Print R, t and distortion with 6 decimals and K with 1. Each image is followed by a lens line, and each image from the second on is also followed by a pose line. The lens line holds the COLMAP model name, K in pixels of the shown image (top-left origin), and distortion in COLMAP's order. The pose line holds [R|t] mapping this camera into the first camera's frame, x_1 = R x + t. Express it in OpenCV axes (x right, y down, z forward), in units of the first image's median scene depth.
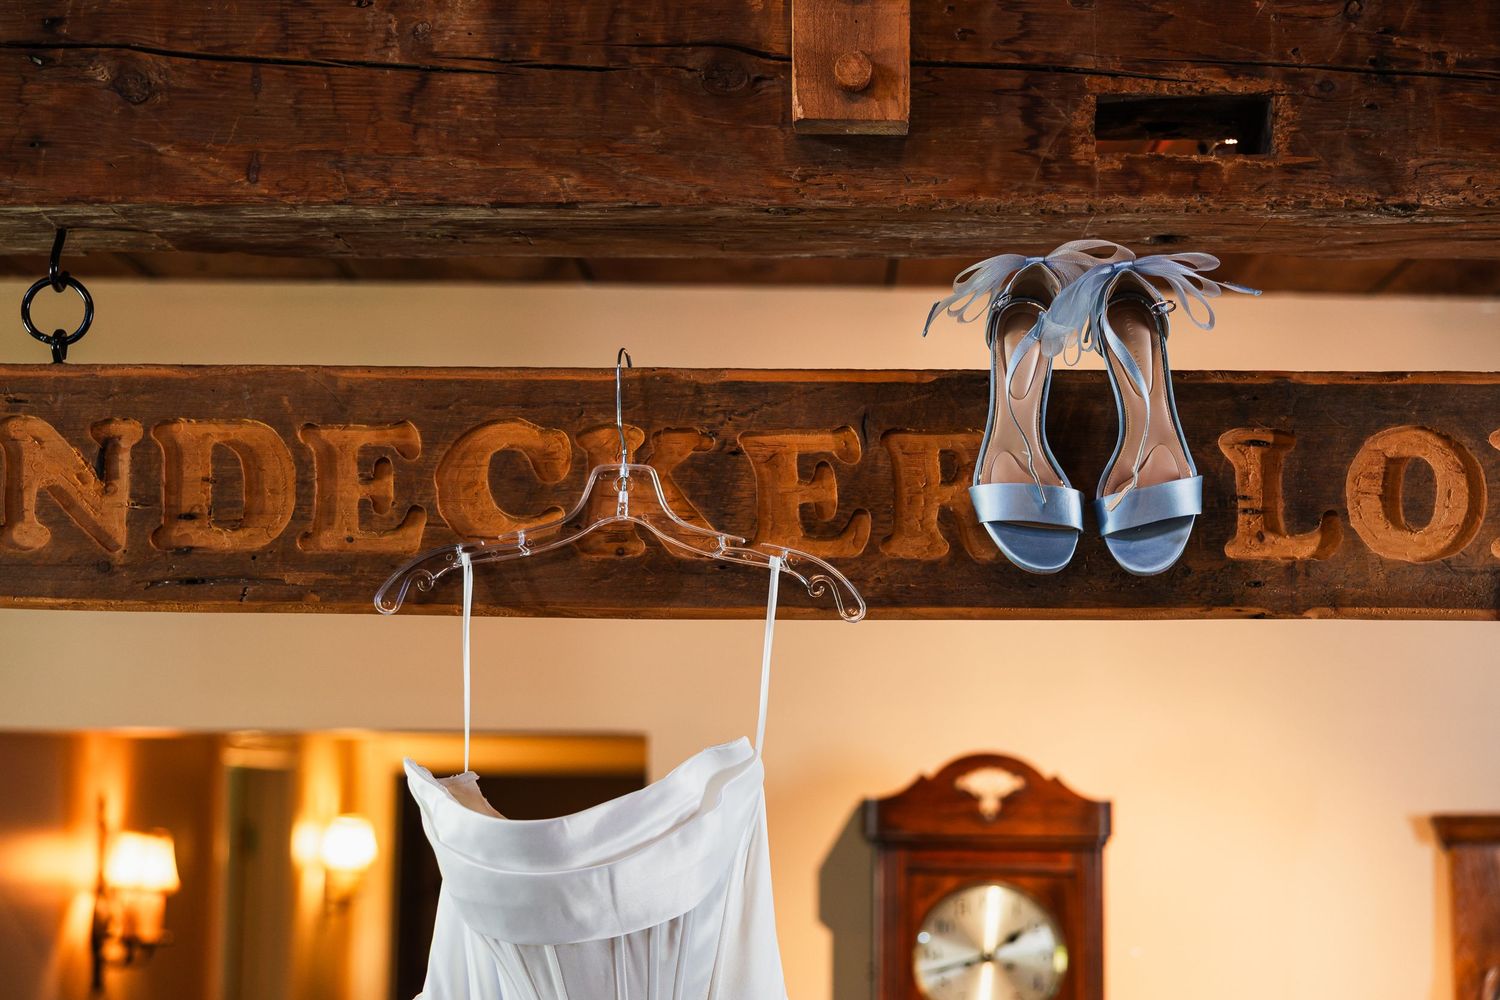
lens RADIAL K [[2607.7, 0, 744.1], [0, 2607.7, 506.0], [0, 0, 1]] dist [0.056749, 0.000000]
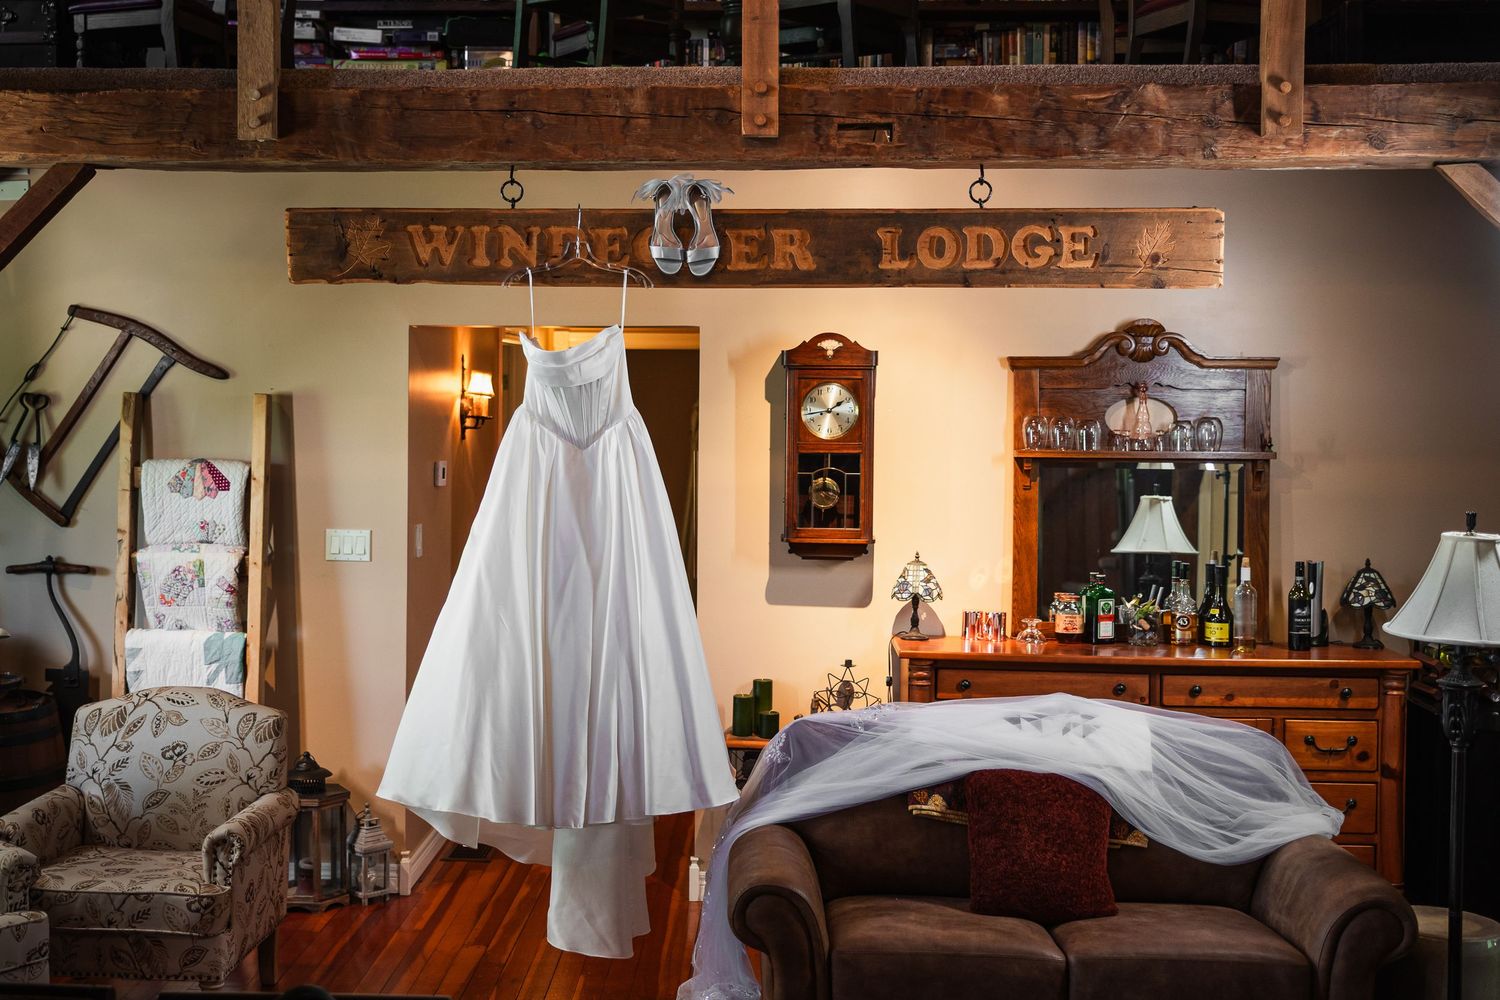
lens RADIAL K [[1926.8, 0, 692.8], [0, 1926.8, 440.1], [0, 0, 1]] dist [0.004899, 0.000000]
pose [[0.999122, -0.000740, -0.041888, 0.055209], [0.006597, 0.990149, 0.139864, -0.103000], [0.041372, -0.140017, 0.989284, -1.364934]]
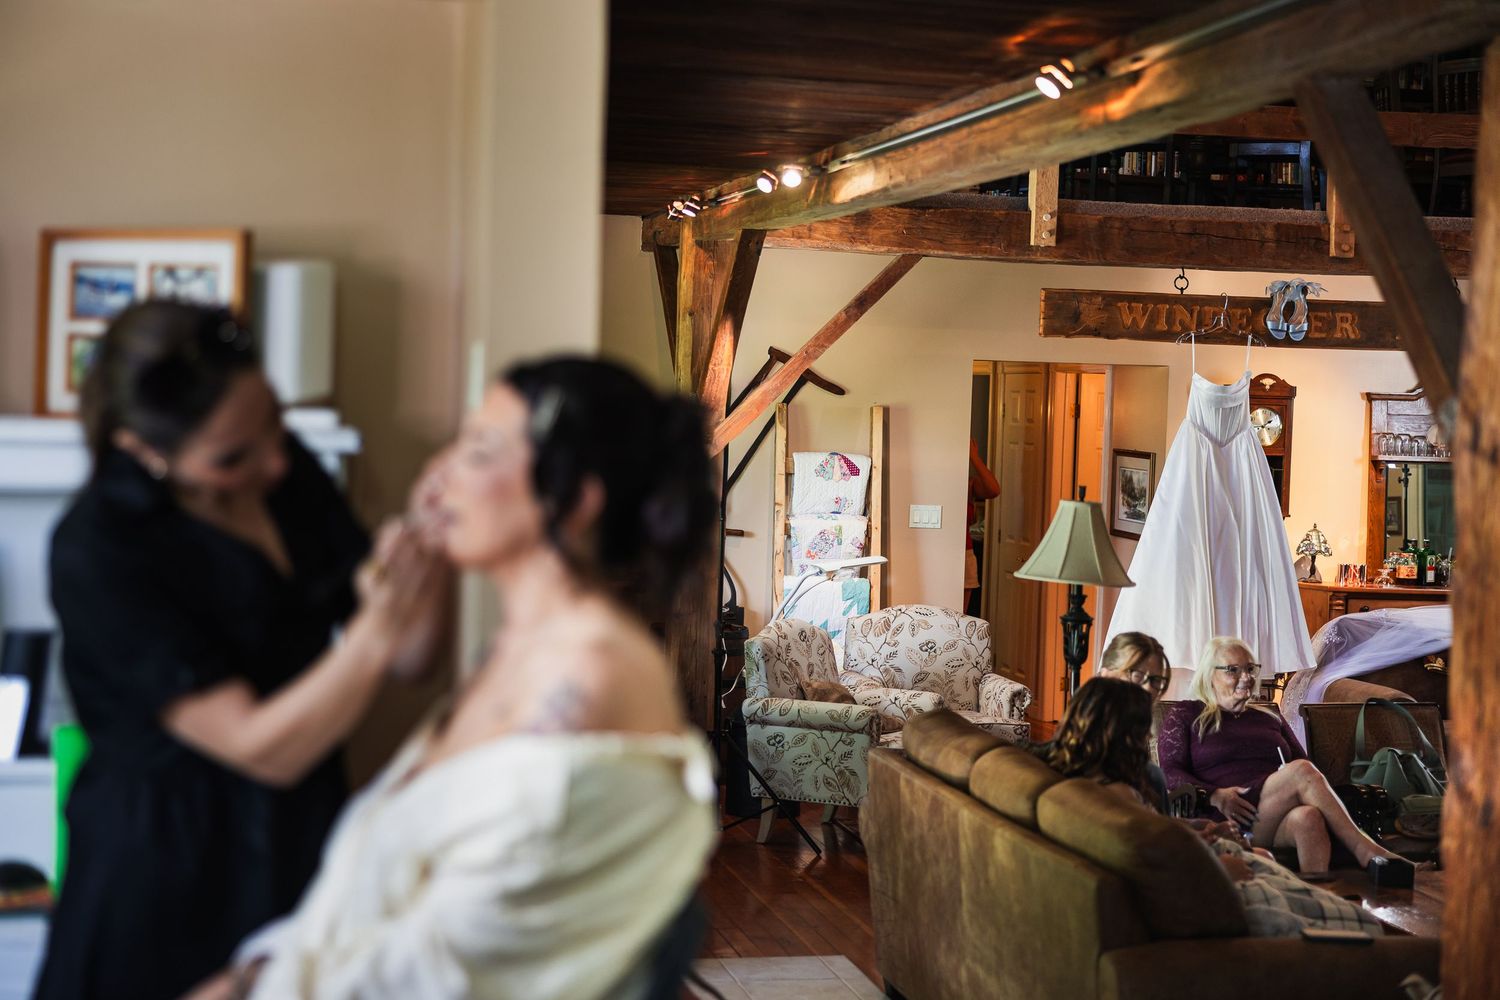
lens RADIAL K [[2514.0, 0, 750.7], [0, 2514.0, 501.4], [0, 0, 1]] dist [-0.001309, 0.000000]
pose [[0.973918, 0.011226, 0.226622, -2.180984], [-0.045574, 0.988100, 0.146909, -0.335656], [-0.222276, -0.153406, 0.962840, -3.558959]]
